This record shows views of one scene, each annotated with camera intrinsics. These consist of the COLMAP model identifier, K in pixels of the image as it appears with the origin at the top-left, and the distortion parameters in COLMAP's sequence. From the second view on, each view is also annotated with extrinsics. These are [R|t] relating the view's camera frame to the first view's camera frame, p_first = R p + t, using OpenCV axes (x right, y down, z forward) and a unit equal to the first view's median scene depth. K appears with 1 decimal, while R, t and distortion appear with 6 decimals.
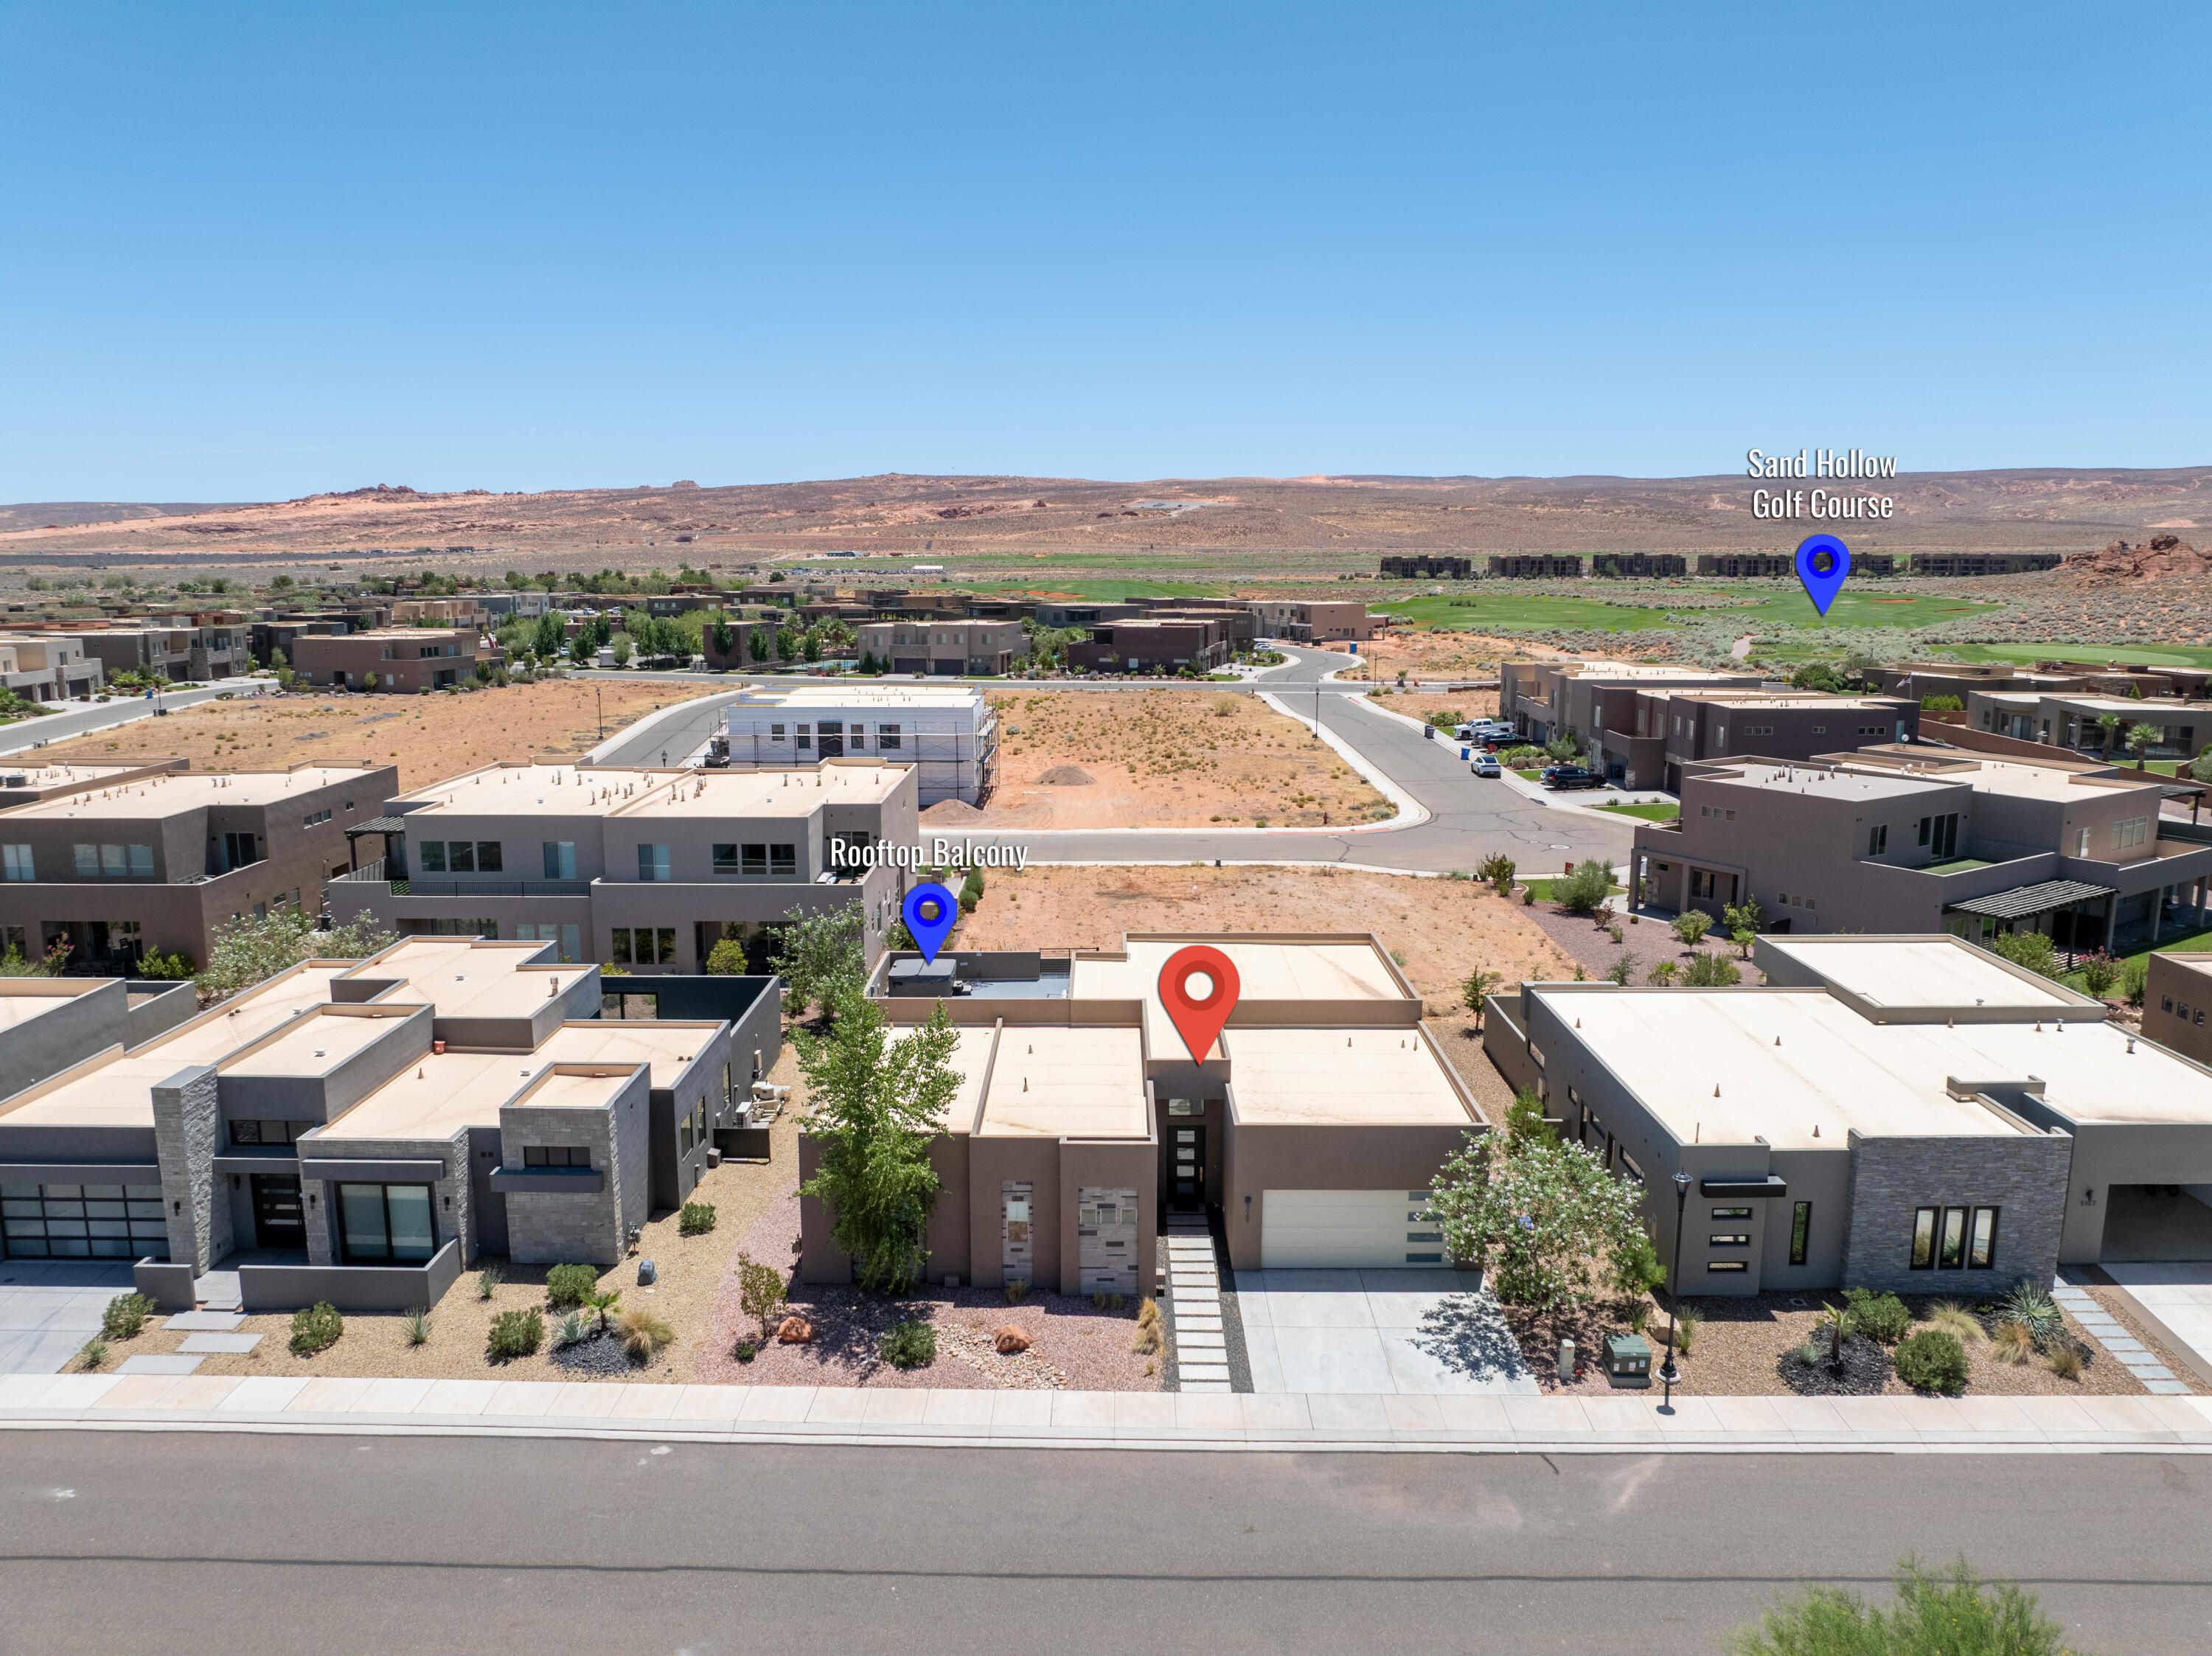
lens RADIAL K [[1556.6, 0, 1106.0], [0, 1556.6, 828.0], [0, 0, 1]] dist [-0.064414, 0.033629]
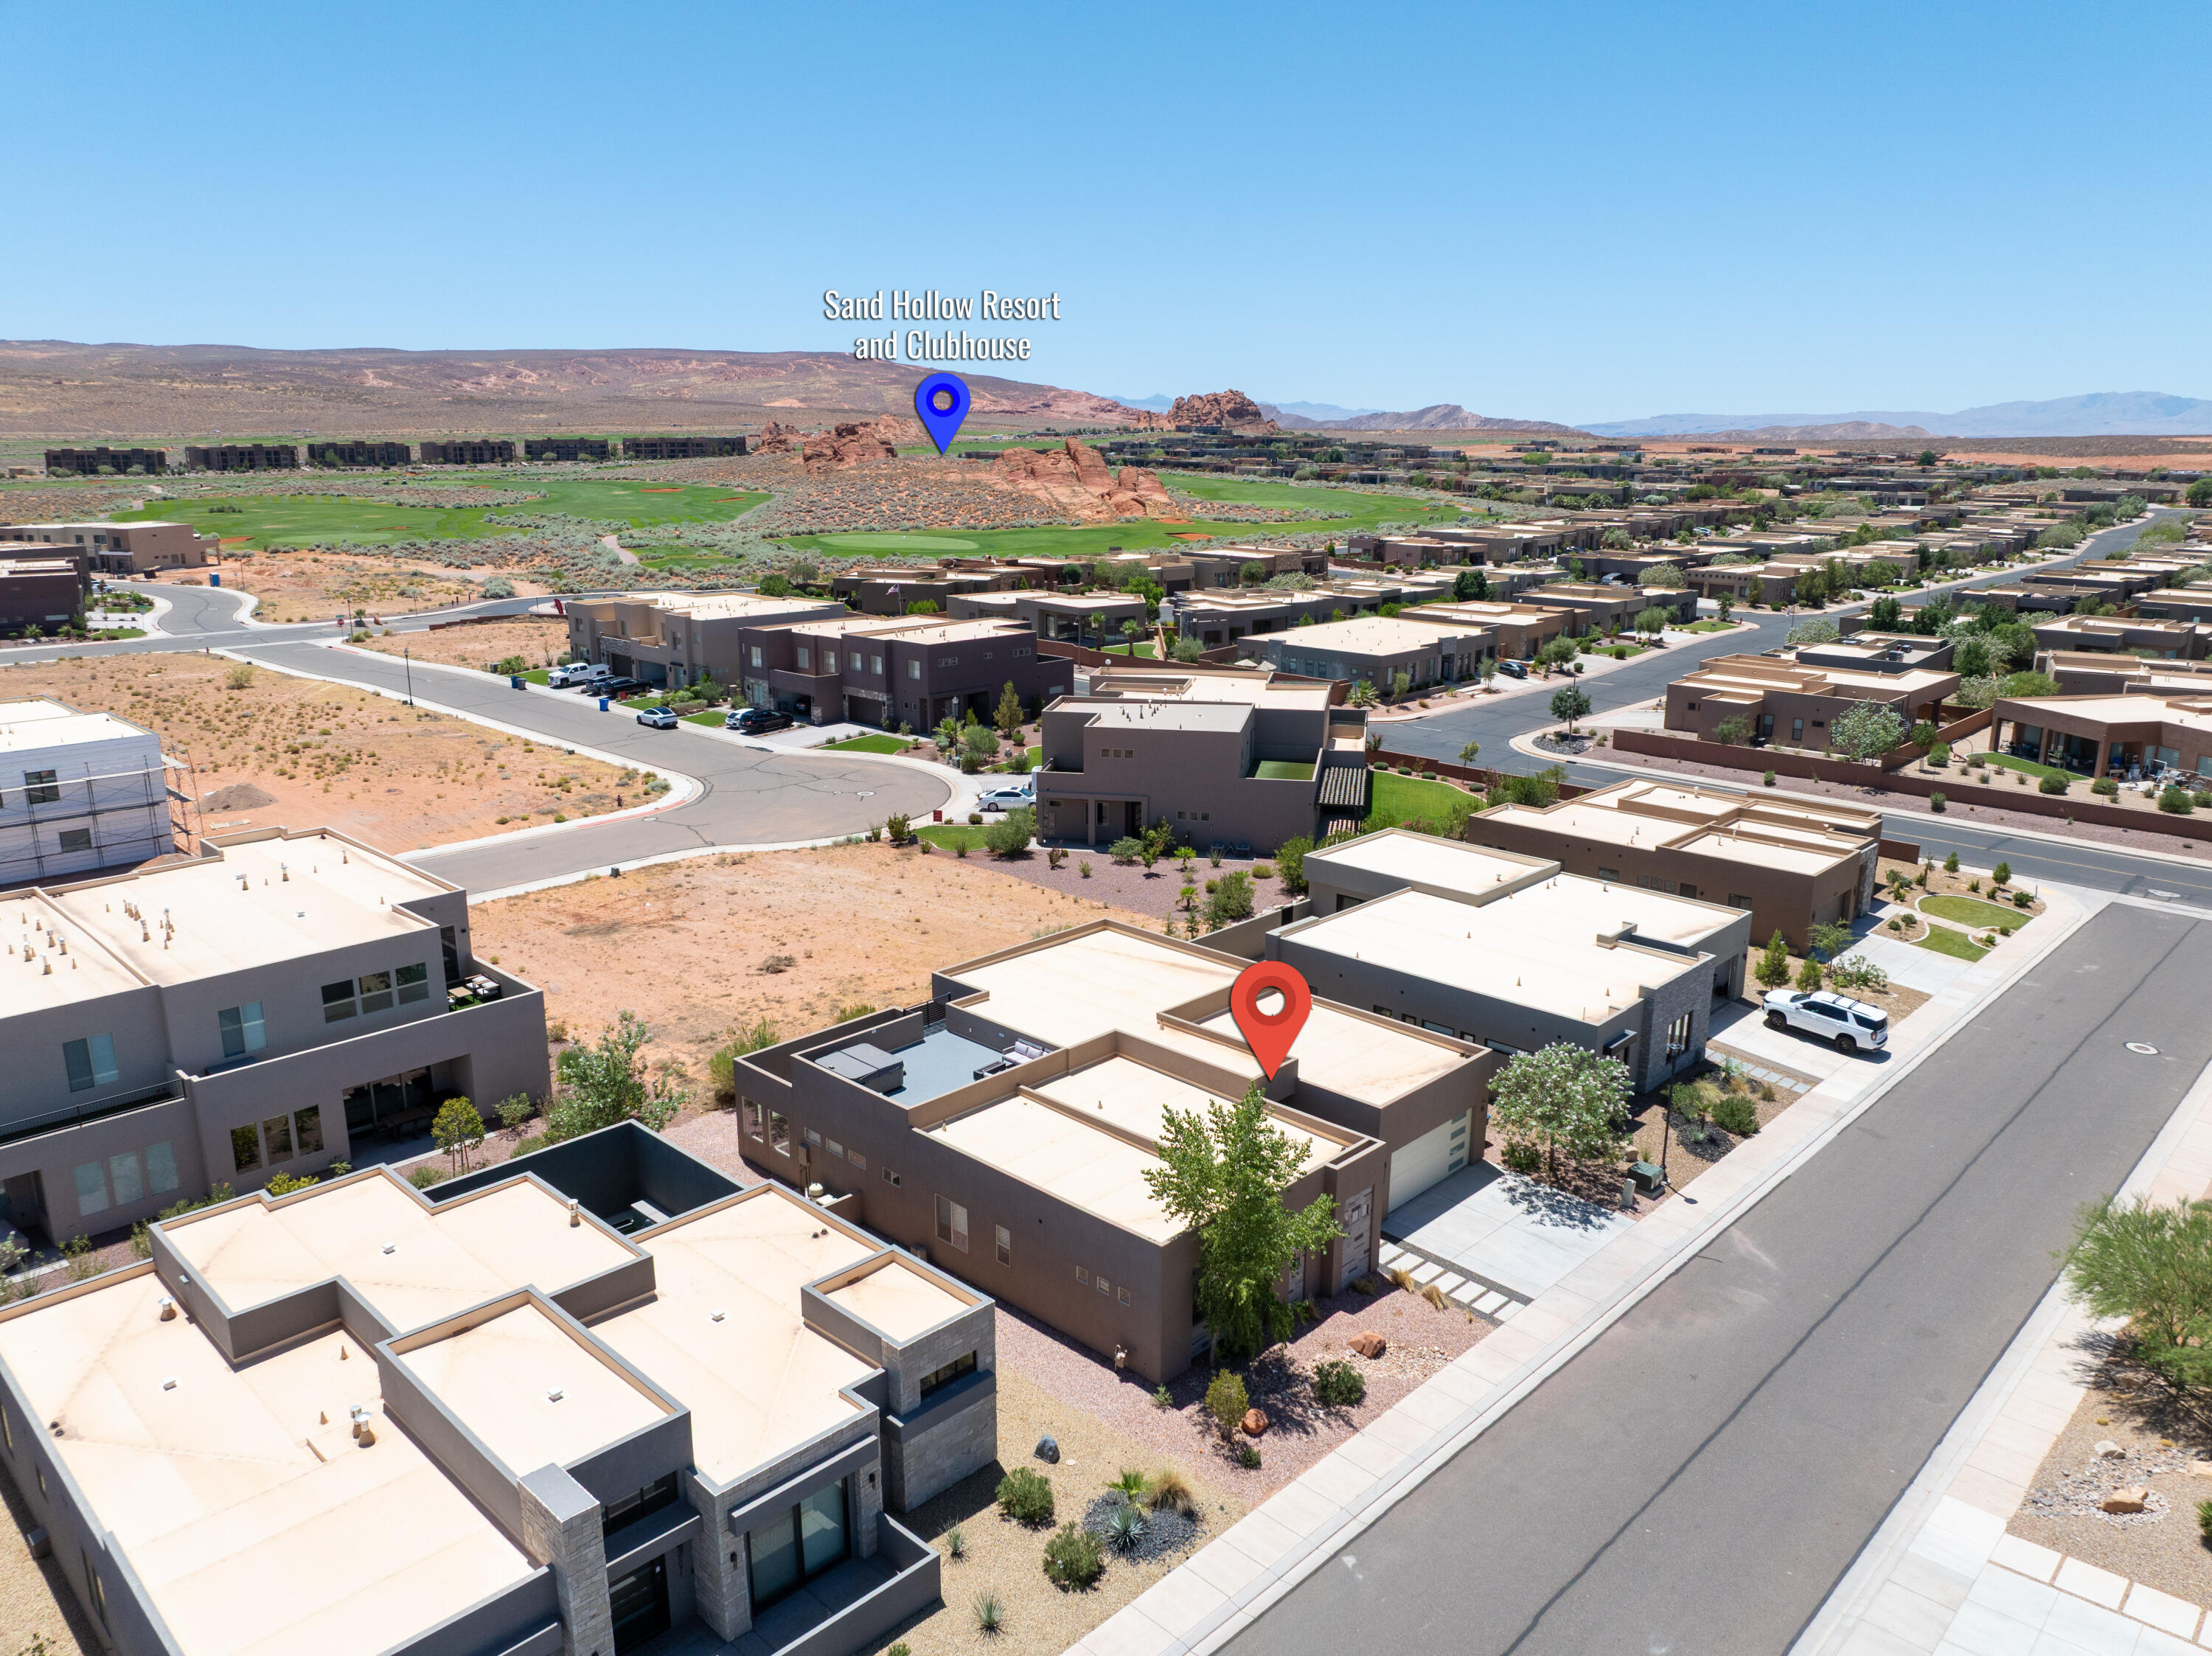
lens RADIAL K [[1556.6, 0, 1106.0], [0, 1556.6, 828.0], [0, 0, 1]] dist [-0.064414, 0.033629]
pose [[0.685162, -0.175254, 0.706993, -0.176266], [0.119207, 0.984516, 0.128522, -0.040863], [-0.718570, -0.003780, 0.695444, 0.064540]]
